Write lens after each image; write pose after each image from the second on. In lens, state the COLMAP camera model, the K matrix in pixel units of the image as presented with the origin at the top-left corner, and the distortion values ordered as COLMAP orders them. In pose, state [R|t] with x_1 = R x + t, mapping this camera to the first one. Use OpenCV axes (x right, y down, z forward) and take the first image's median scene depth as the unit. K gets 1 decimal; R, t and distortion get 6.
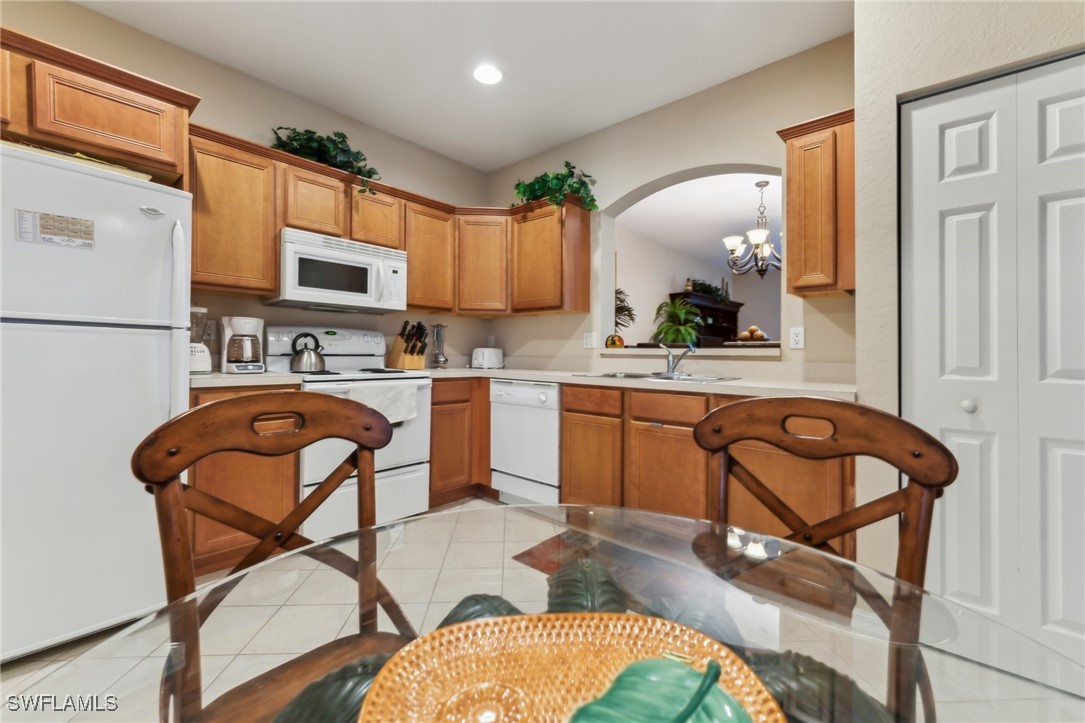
lens RADIAL K [[445.7, 0, 544.4], [0, 445.7, 351.1], [0, 0, 1]] dist [0.000202, -0.000049]
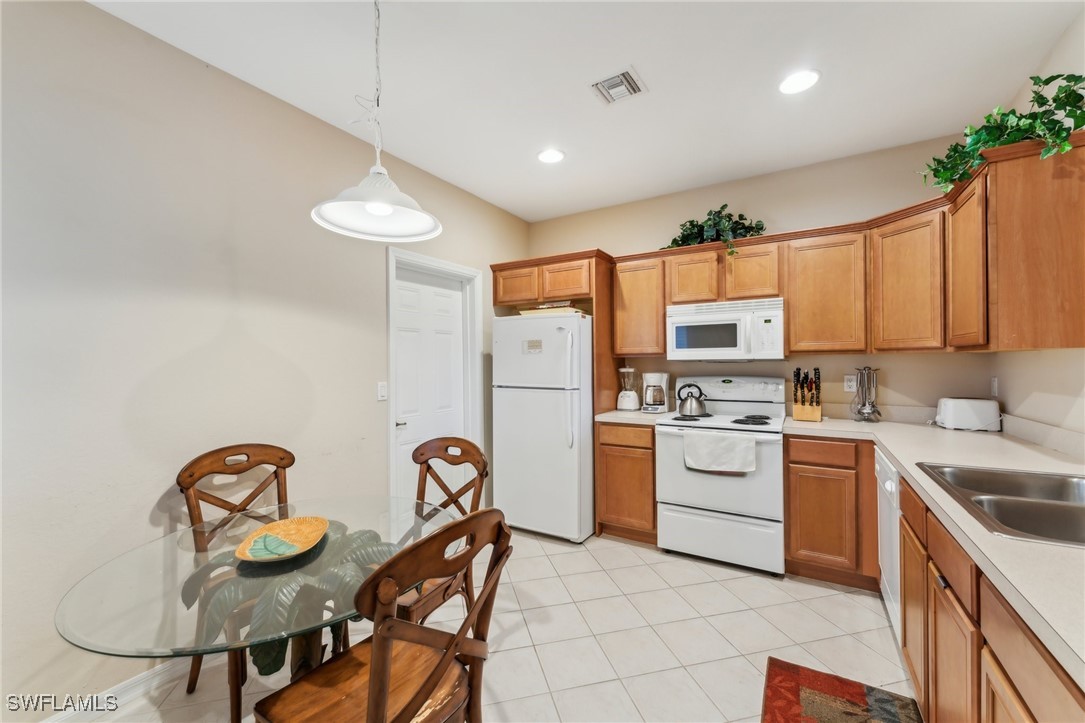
lens RADIAL K [[434.5, 0, 541.2], [0, 434.5, 368.0], [0, 0, 1]] dist [-0.000308, -0.000388]
pose [[0.166950, -0.000179, -0.985965, 0.572100], [0.016753, 0.999856, 0.002656, -0.090279], [0.985823, -0.016961, 0.166929, 0.360495]]
